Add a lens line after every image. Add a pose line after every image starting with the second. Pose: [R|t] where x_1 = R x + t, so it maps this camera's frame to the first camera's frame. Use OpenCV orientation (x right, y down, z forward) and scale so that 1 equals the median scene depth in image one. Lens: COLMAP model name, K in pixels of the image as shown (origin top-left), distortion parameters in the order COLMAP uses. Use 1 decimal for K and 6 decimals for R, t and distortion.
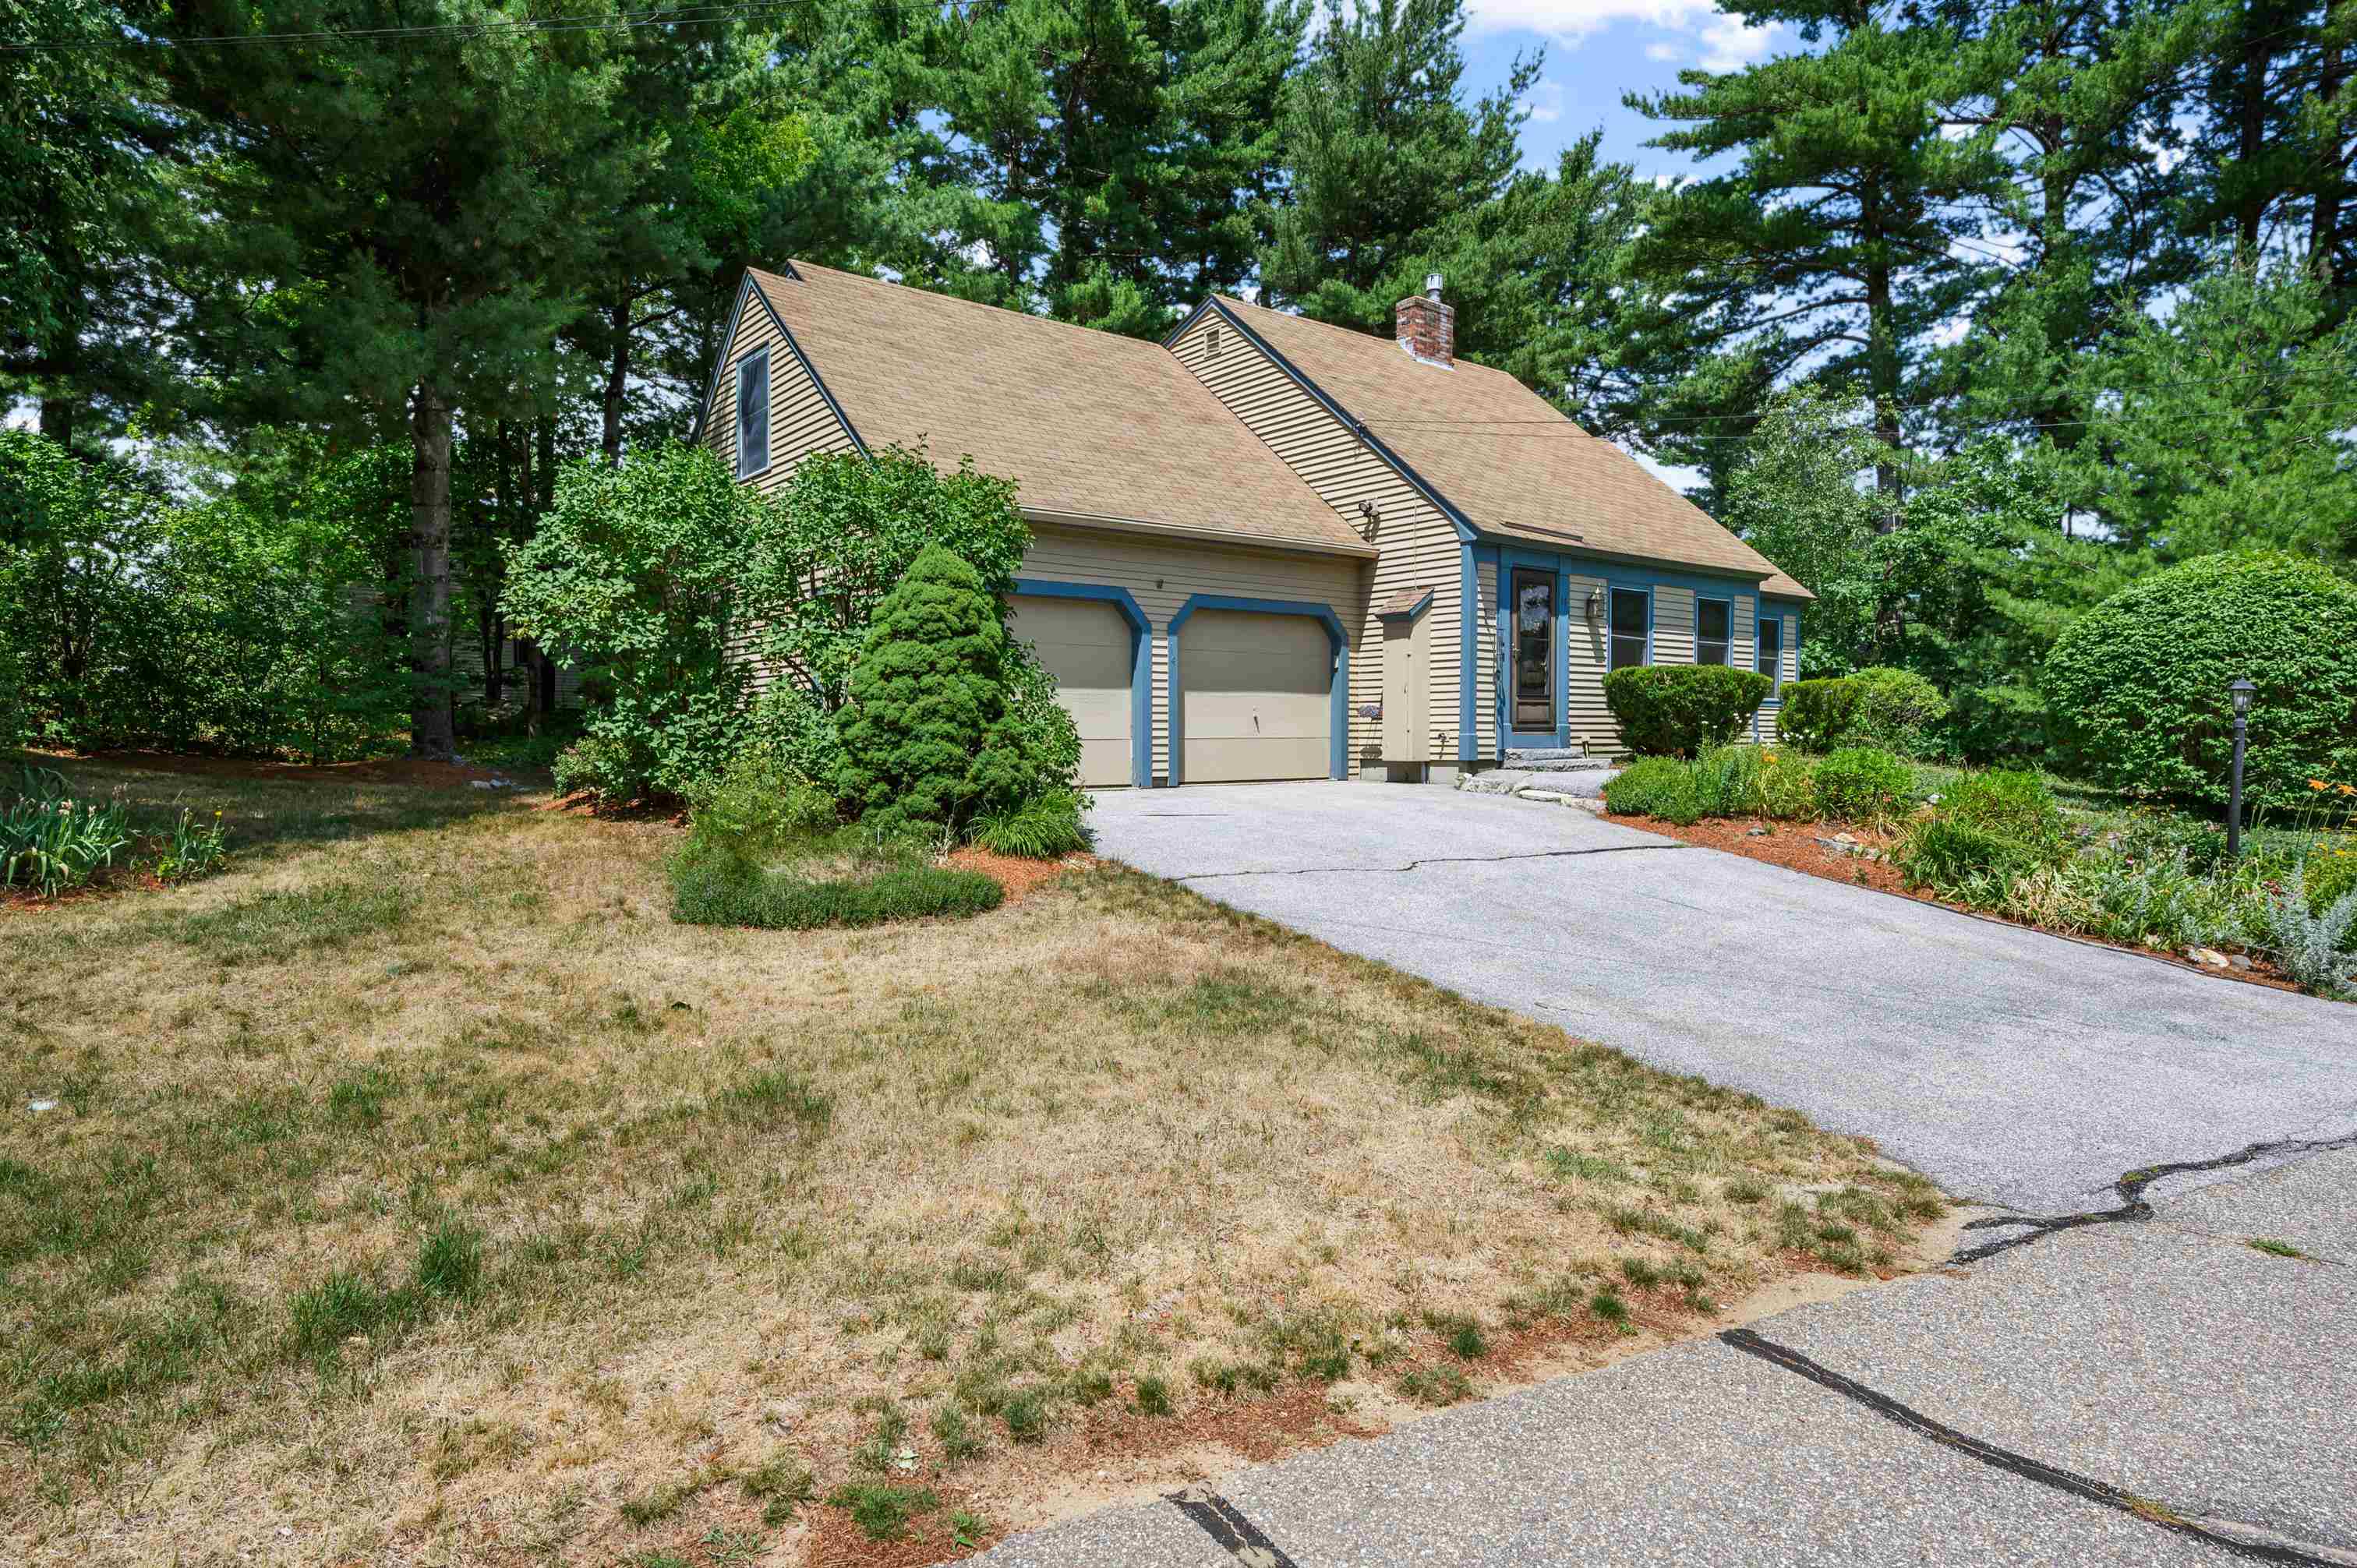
lens RADIAL K [[1286.8, 0, 1185.8], [0, 1286.8, 716.8], [0, 0, 1]] dist [-0.003139, -0.000598]
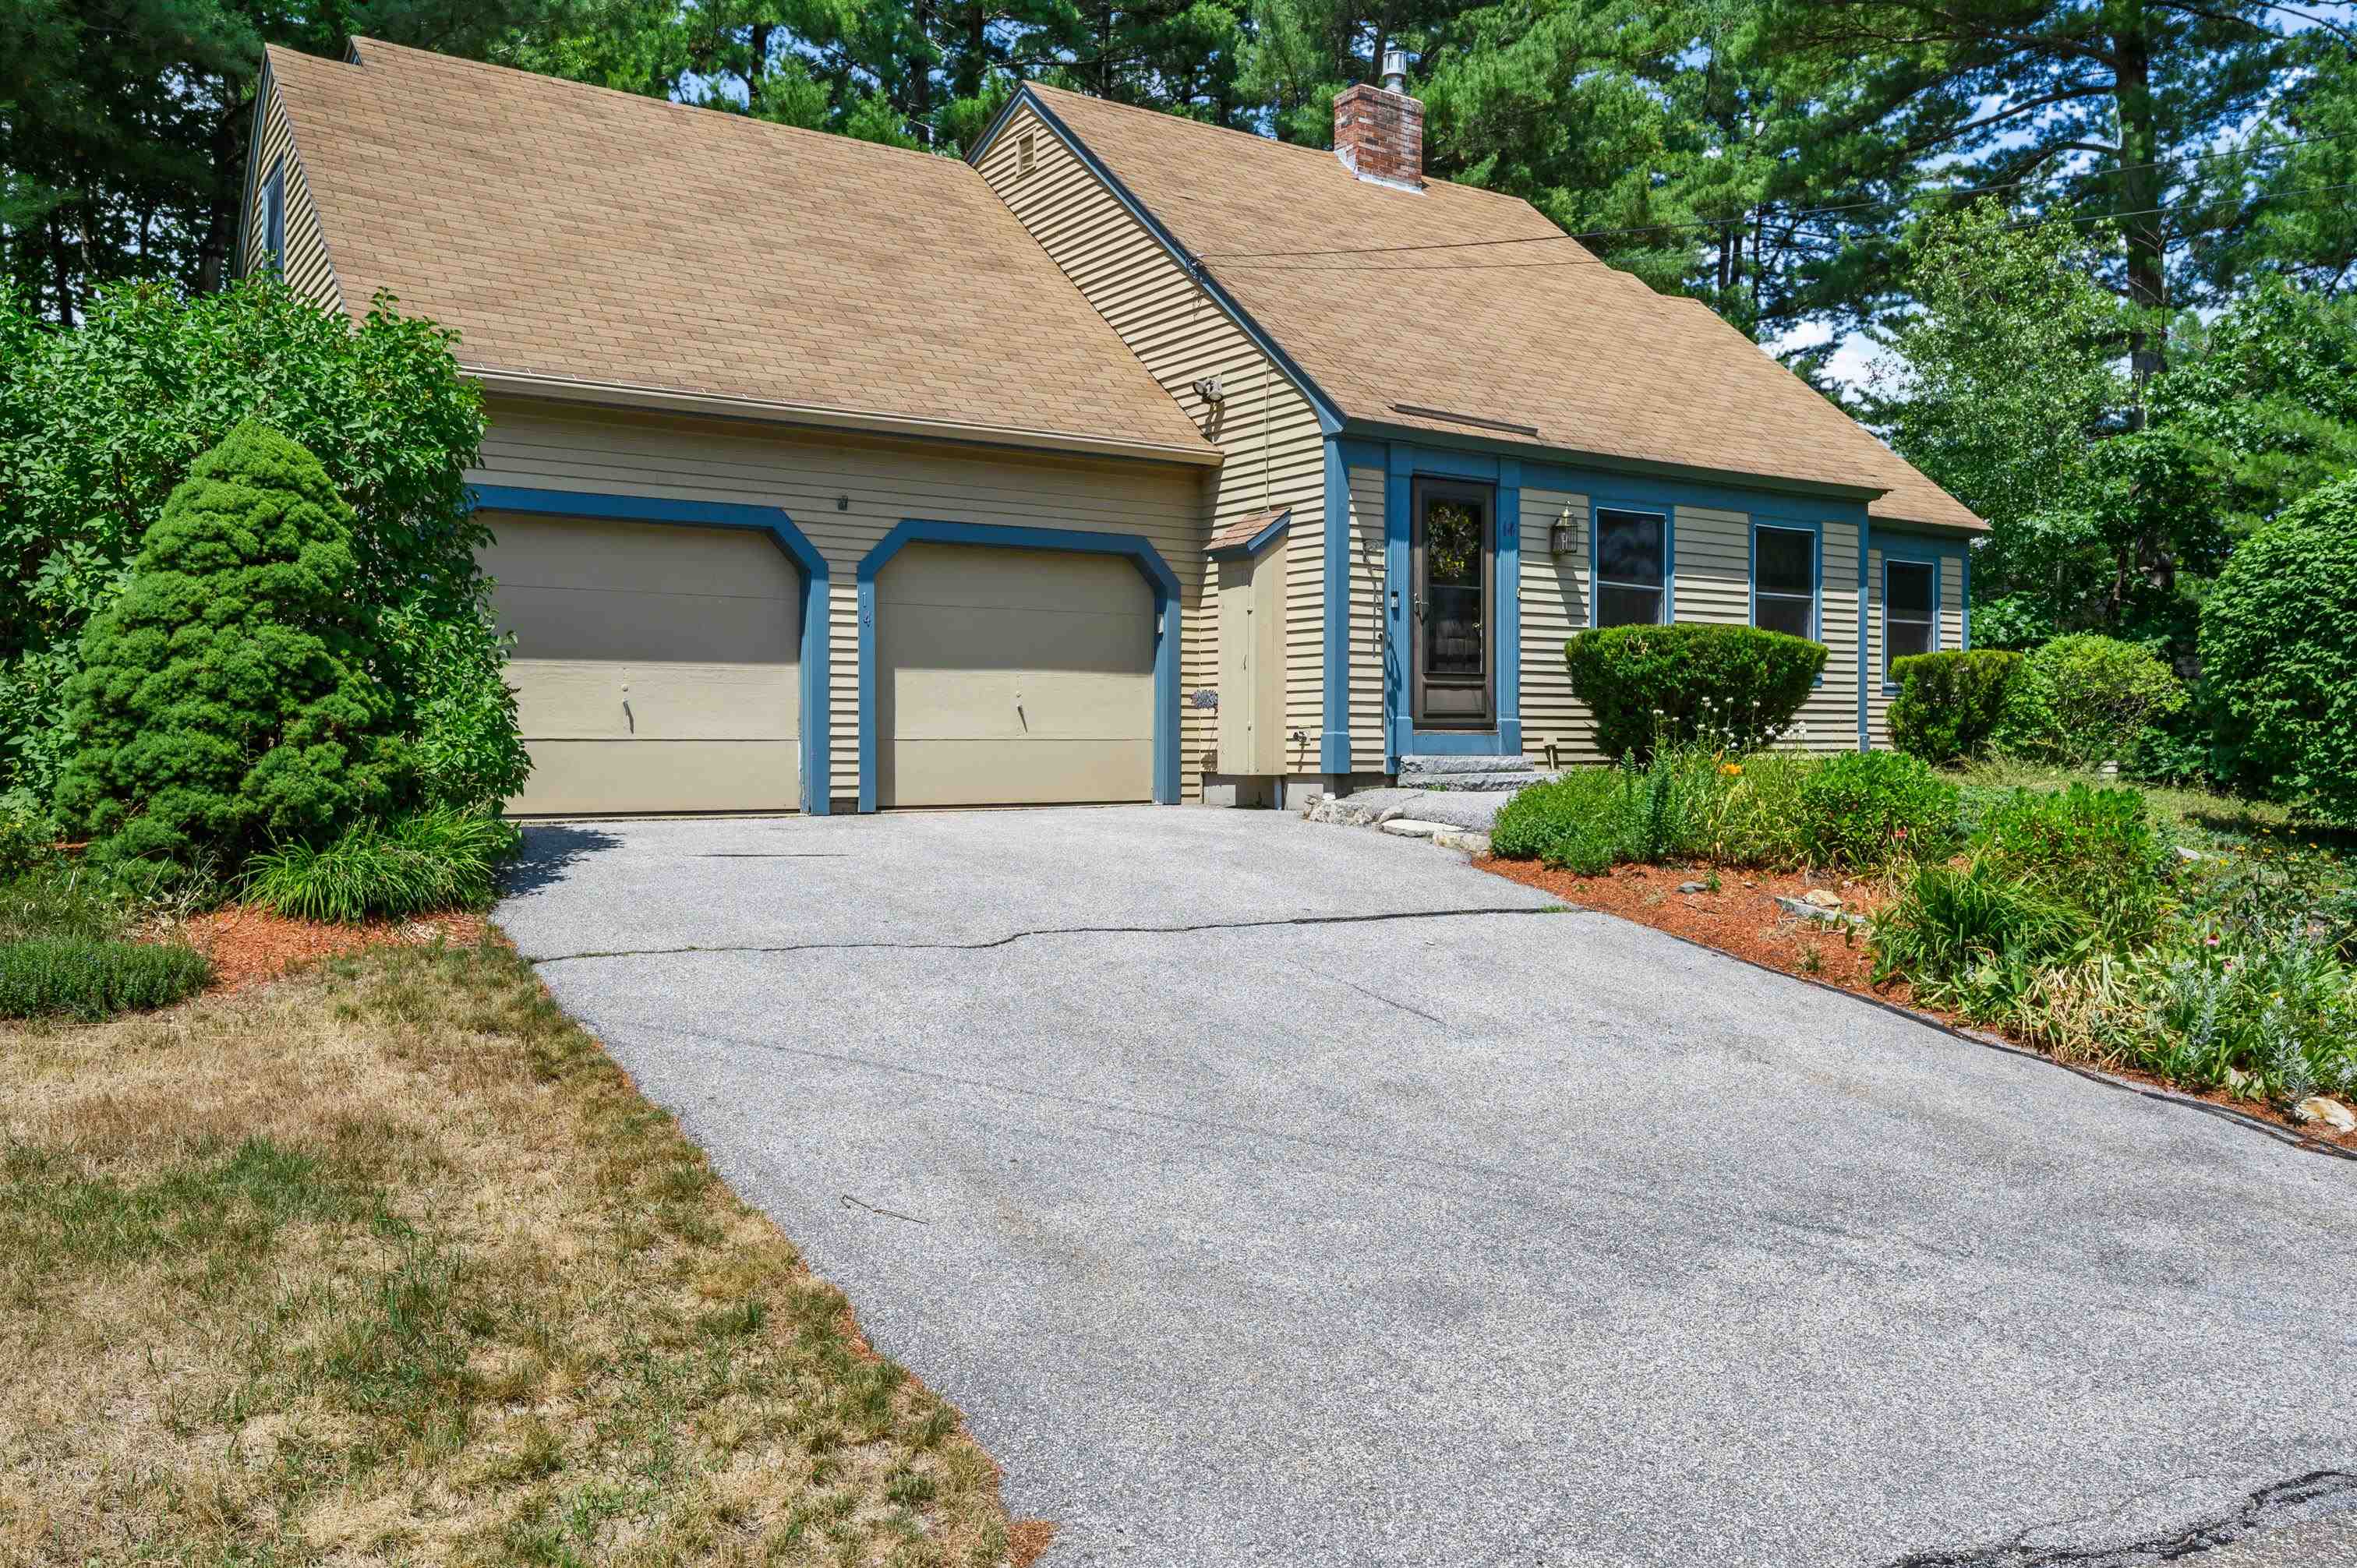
lens RADIAL K [[1769.8, 0, 1182.2], [0, 1769.8, 692.7], [0, 0, 1]] dist [-0.004554, 0.000850]
pose [[0.997767, -0.001776, -0.066767, 0.200322], [0.000562, 0.999834, -0.018201, 0.009380], [0.066788, 0.018123, 0.997603, 0.108394]]
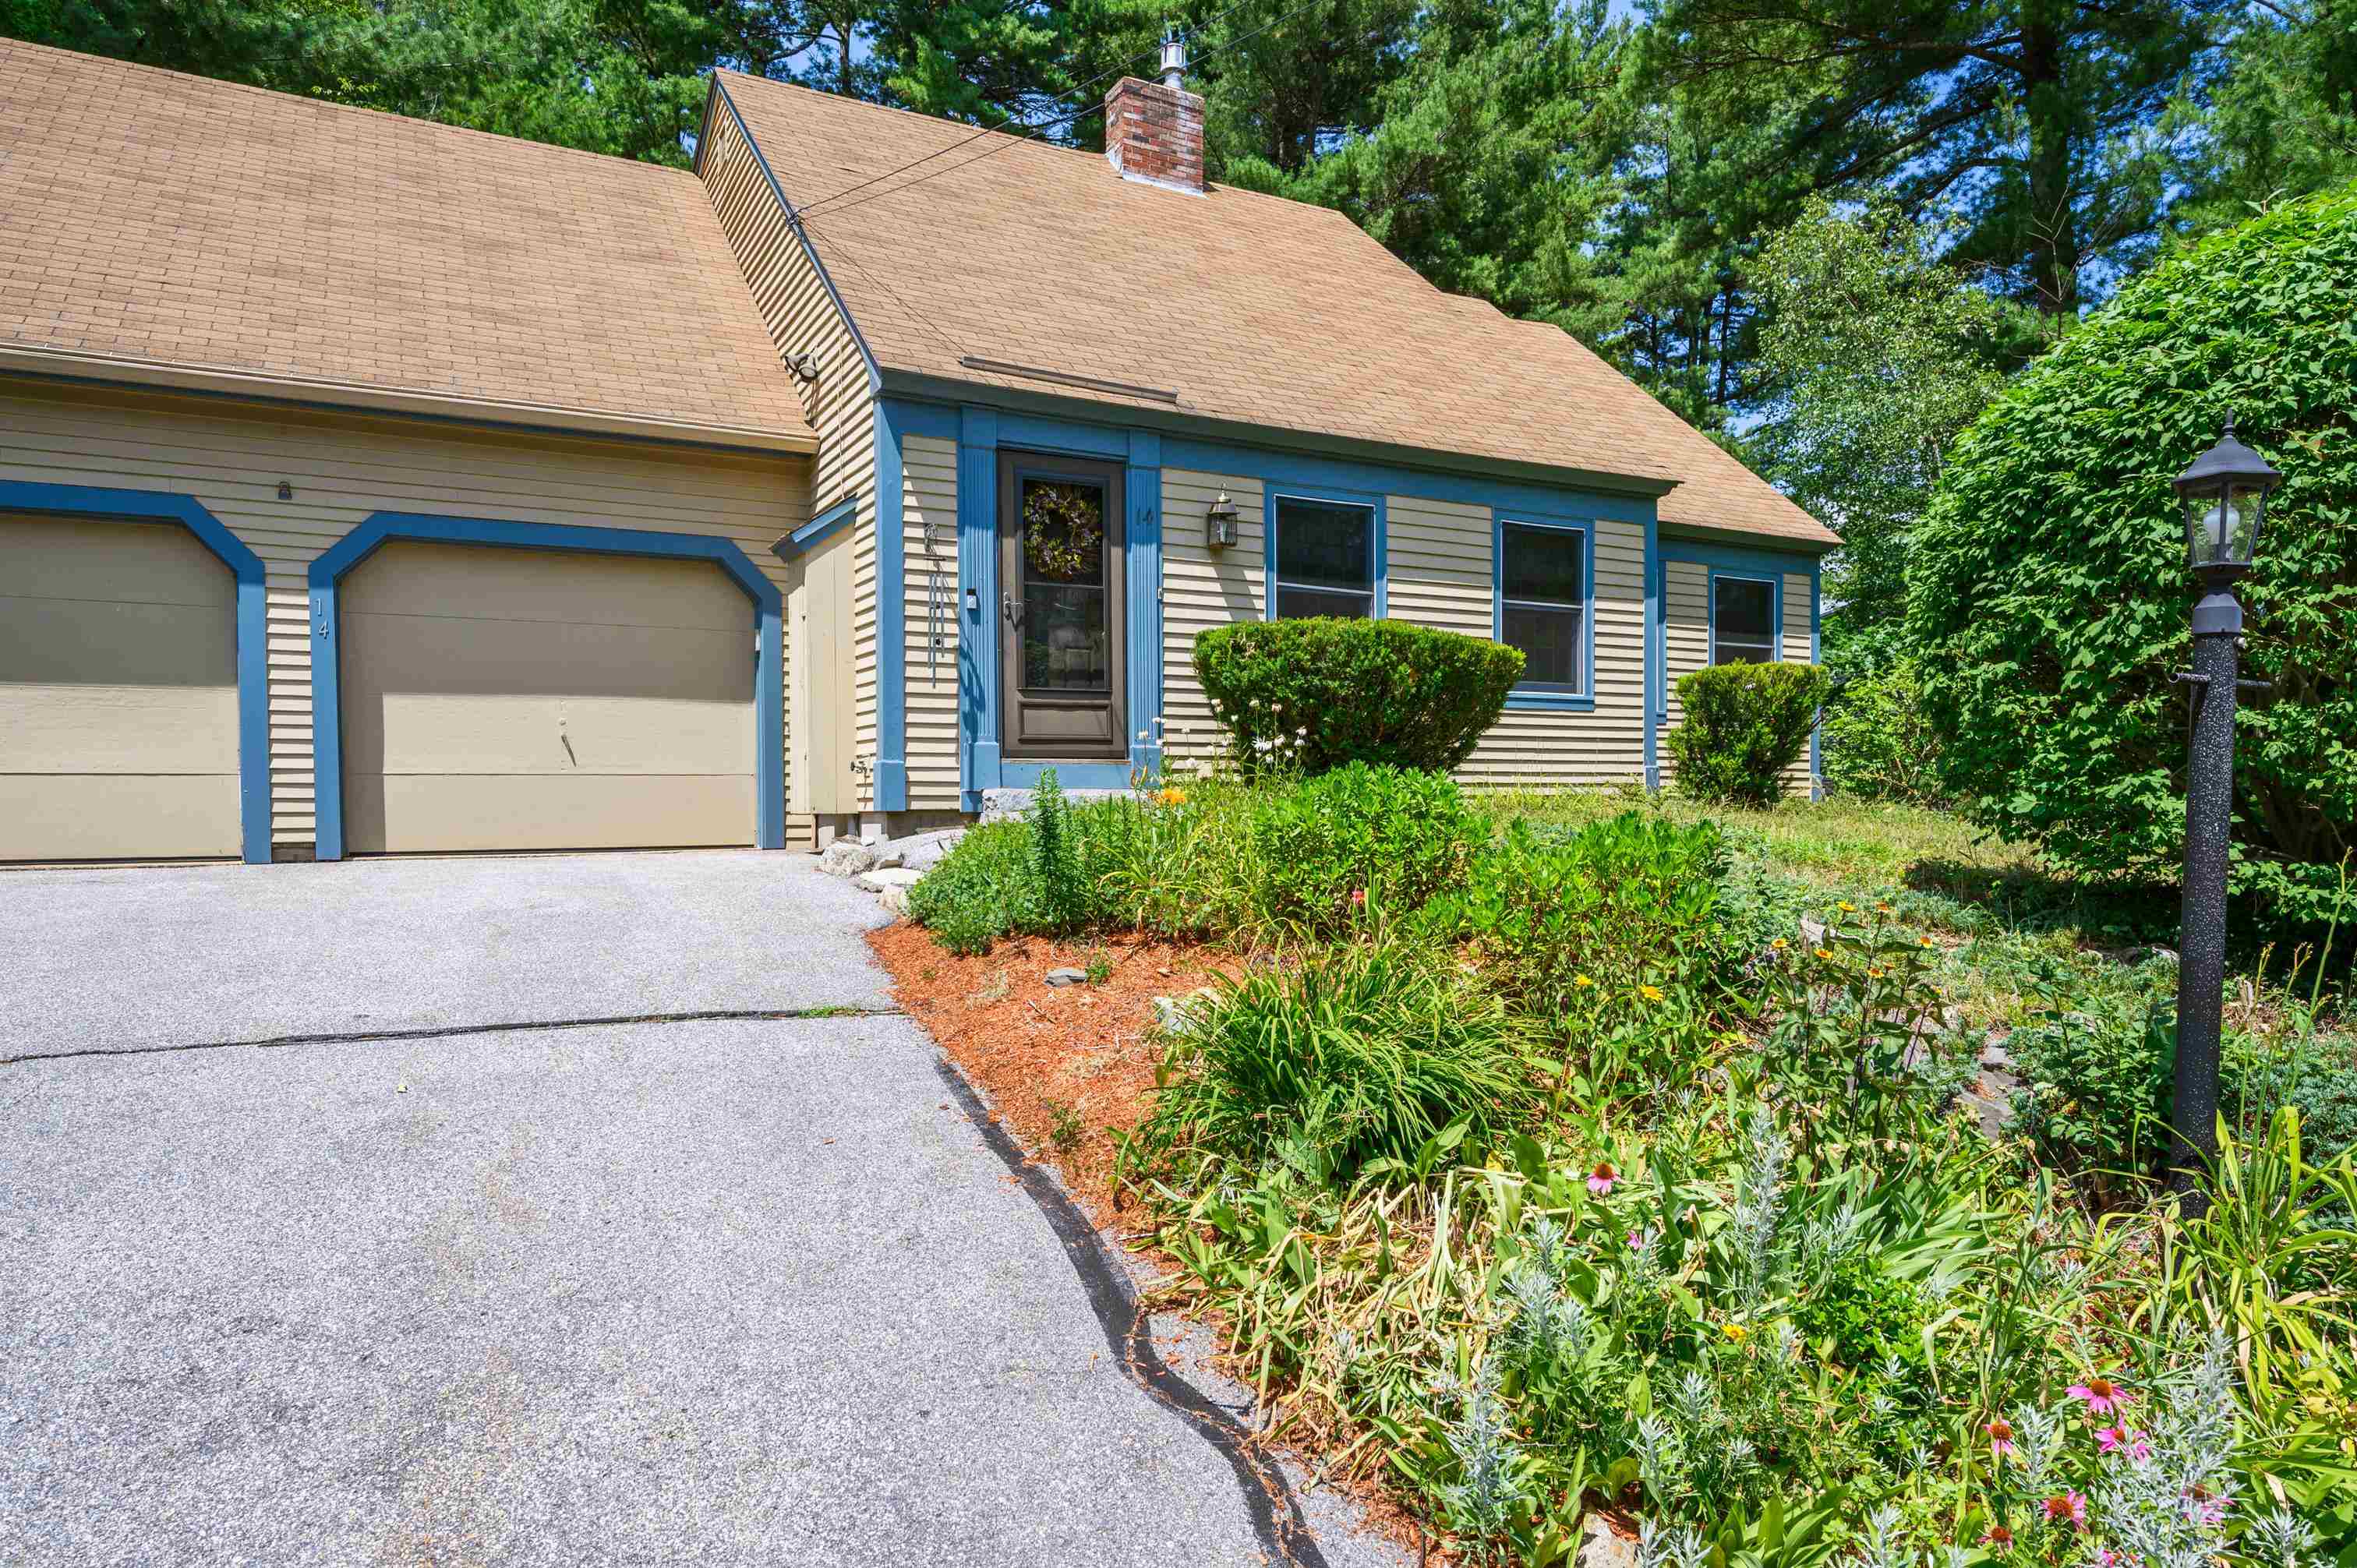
lens RADIAL K [[1408.4, 0, 1178.5], [0, 1408.4, 784.0], [0, 0, 1]] dist [-0.003277, -0.000389]
pose [[0.985692, -0.007794, -0.168374, 0.429642], [0.007810, 0.999969, -0.000567, 0.023691], [0.168373, -0.000757, 0.985723, 0.447296]]
